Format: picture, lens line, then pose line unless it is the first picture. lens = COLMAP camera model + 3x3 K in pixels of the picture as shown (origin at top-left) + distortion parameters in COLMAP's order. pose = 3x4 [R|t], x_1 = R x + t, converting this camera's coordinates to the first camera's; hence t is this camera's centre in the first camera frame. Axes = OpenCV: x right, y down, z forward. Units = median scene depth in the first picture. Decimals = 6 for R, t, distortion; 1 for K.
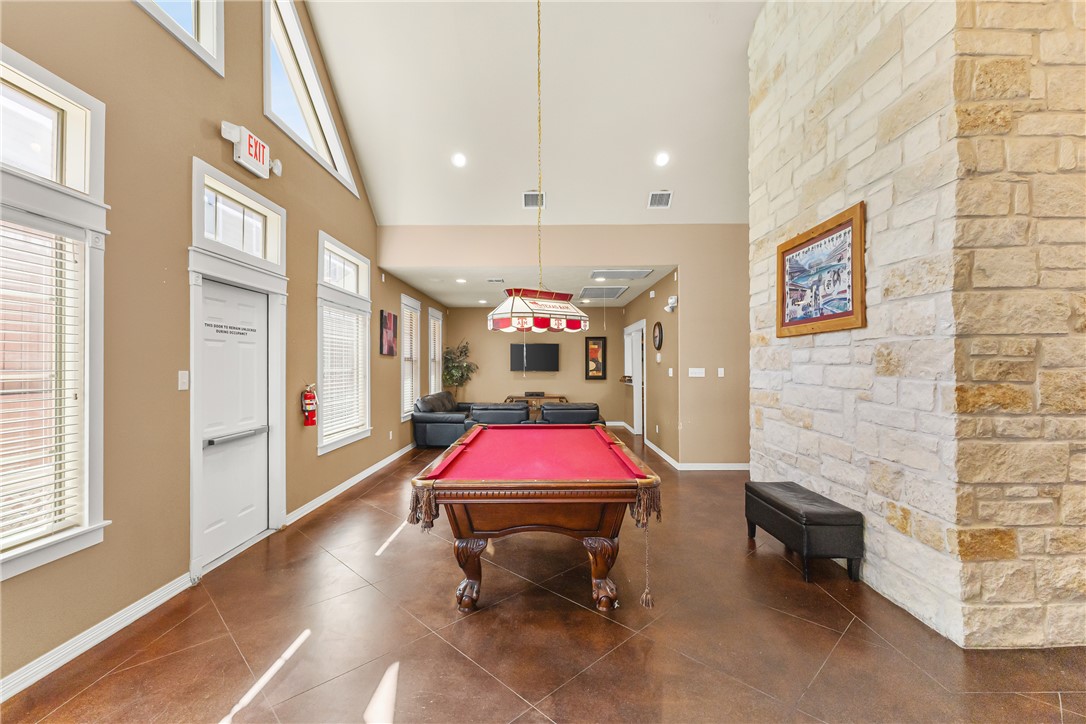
lens RADIAL K [[469.6, 0, 543.0], [0, 469.6, 362.0], [0, 0, 1]] dist [0.024607, -0.000021]
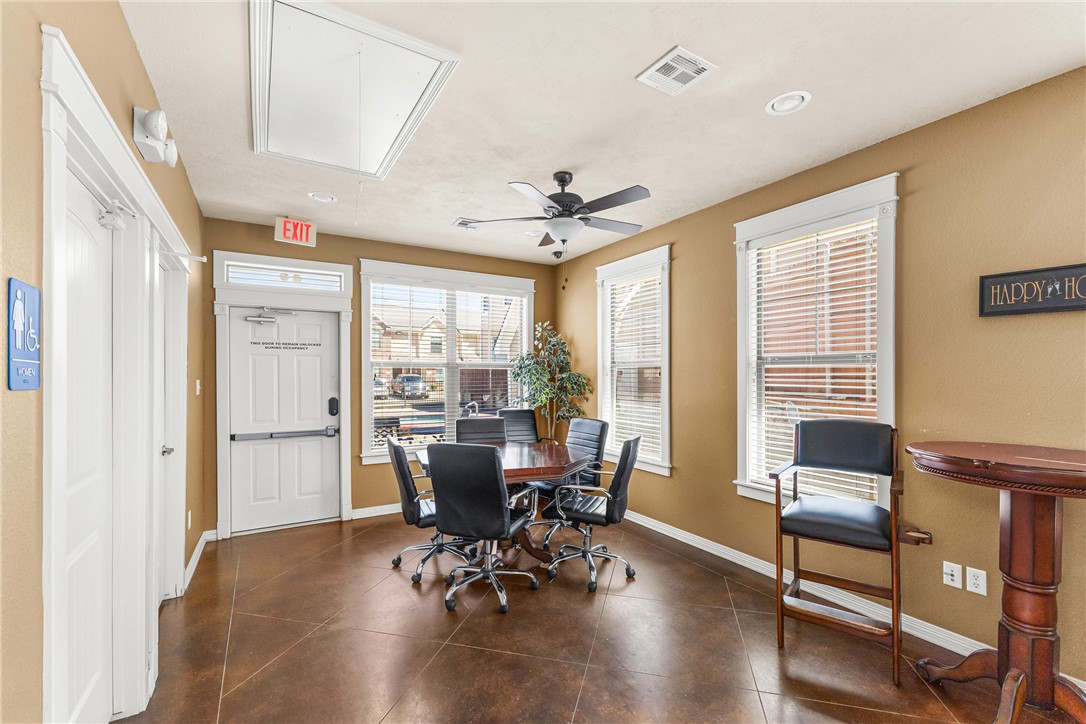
lens RADIAL K [[472.5, 0, 550.1], [0, 472.5, 372.0], [0, 0, 1]] dist [0.010796, -0.000274]
pose [[0.530367, 0.003437, -0.847761, 0.654859], [0.006941, 0.999941, 0.008397, -0.005322], [0.847740, -0.010338, 0.530311, 0.831399]]
